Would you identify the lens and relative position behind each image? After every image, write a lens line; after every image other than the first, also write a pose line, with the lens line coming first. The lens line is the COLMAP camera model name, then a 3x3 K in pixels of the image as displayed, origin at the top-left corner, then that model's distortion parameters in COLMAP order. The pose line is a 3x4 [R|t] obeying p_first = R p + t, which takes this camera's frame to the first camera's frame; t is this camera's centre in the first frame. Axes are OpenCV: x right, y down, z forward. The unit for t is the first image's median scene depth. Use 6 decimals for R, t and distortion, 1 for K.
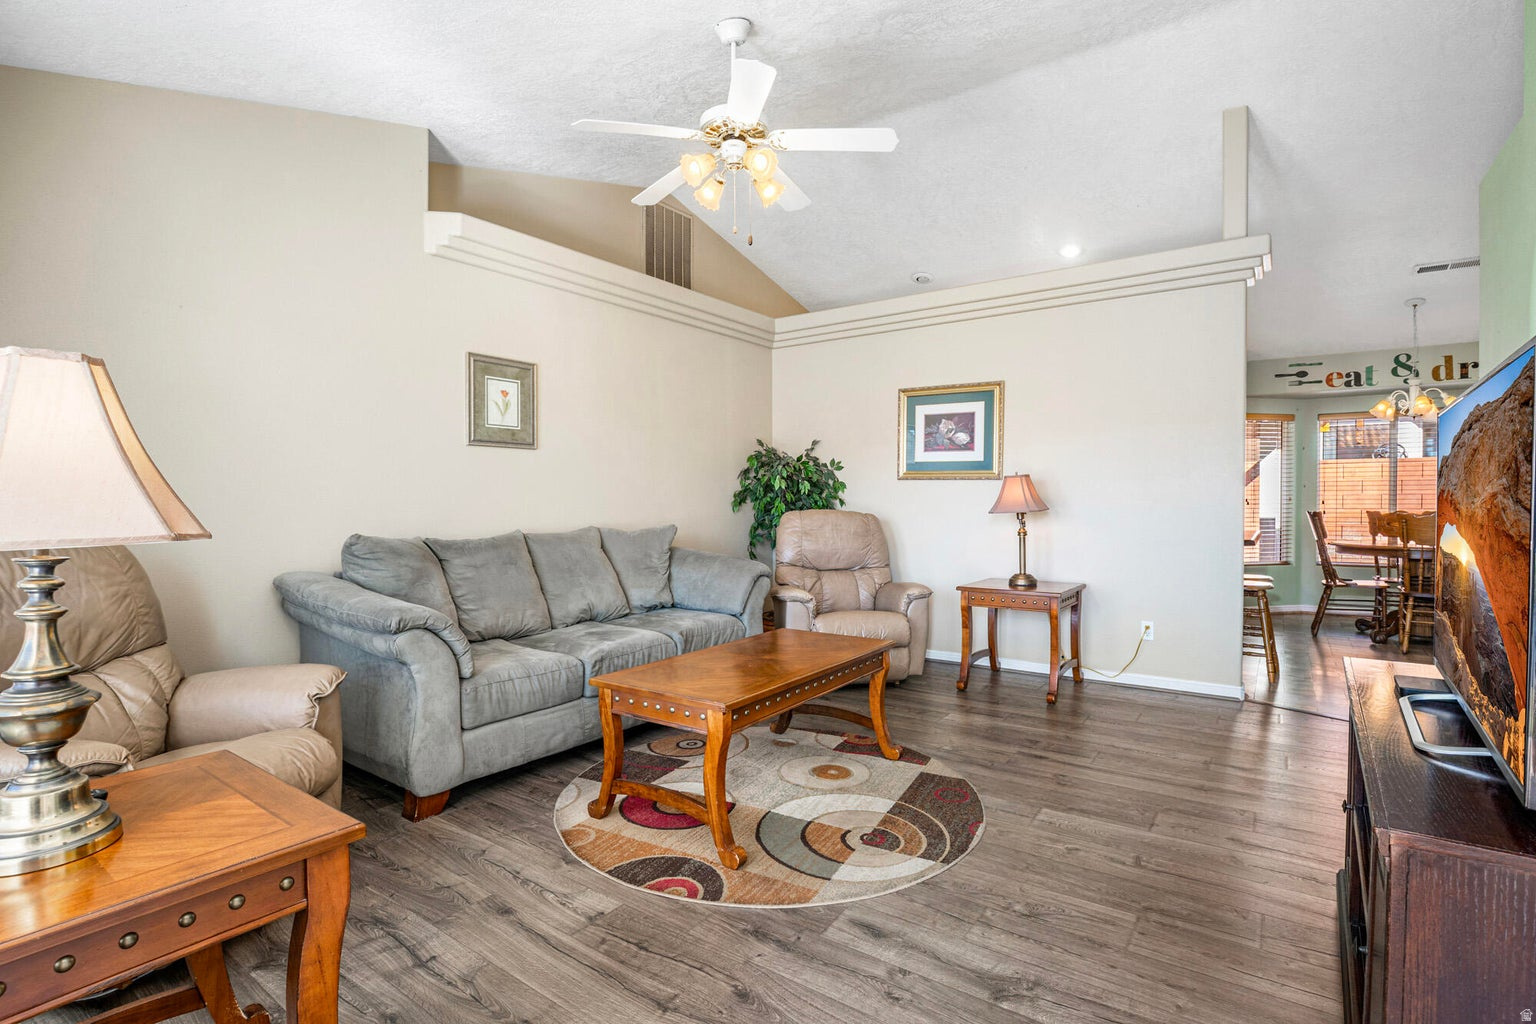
lens RADIAL K [[729.8, 0, 775.5], [0, 729.8, 511.4], [0, 0, 1]] dist [-0.017884, 0.004024]
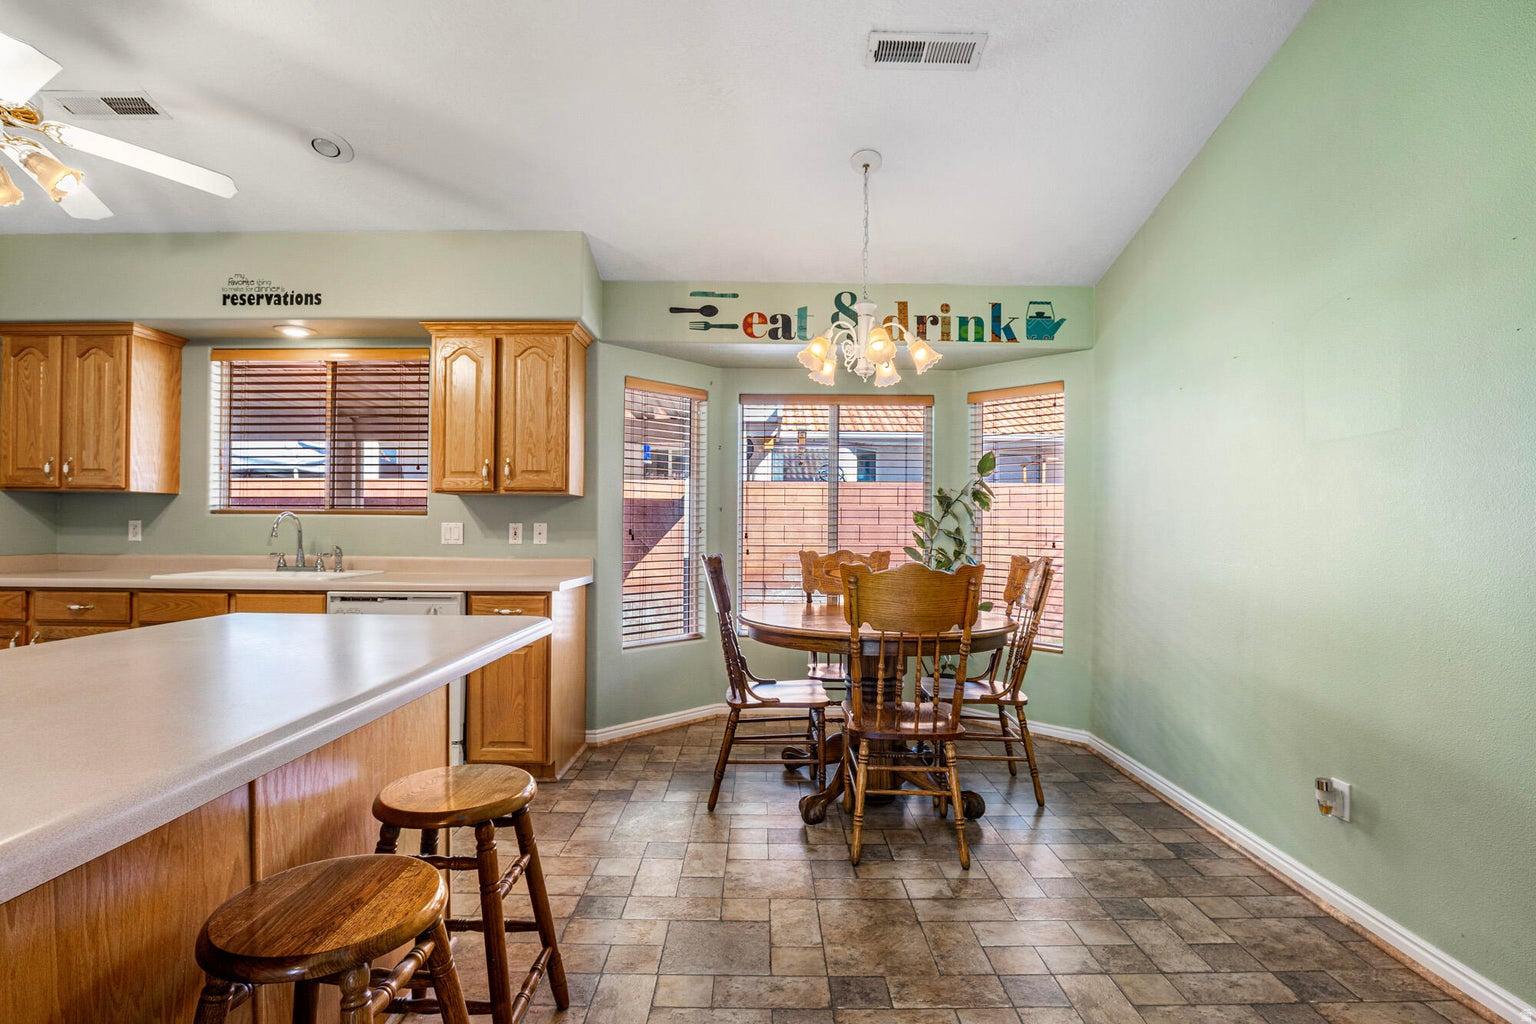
lens RADIAL K [[729.8, 0, 778.4], [0, 729.8, 524.0], [0, 0, 1]] dist [-0.017884, 0.004024]
pose [[0.805513, 0.010970, 0.592477, 0.454308], [0.000831, 0.999807, -0.019641, -0.011532], [-0.592578, 0.016313, 0.805348, 0.532989]]
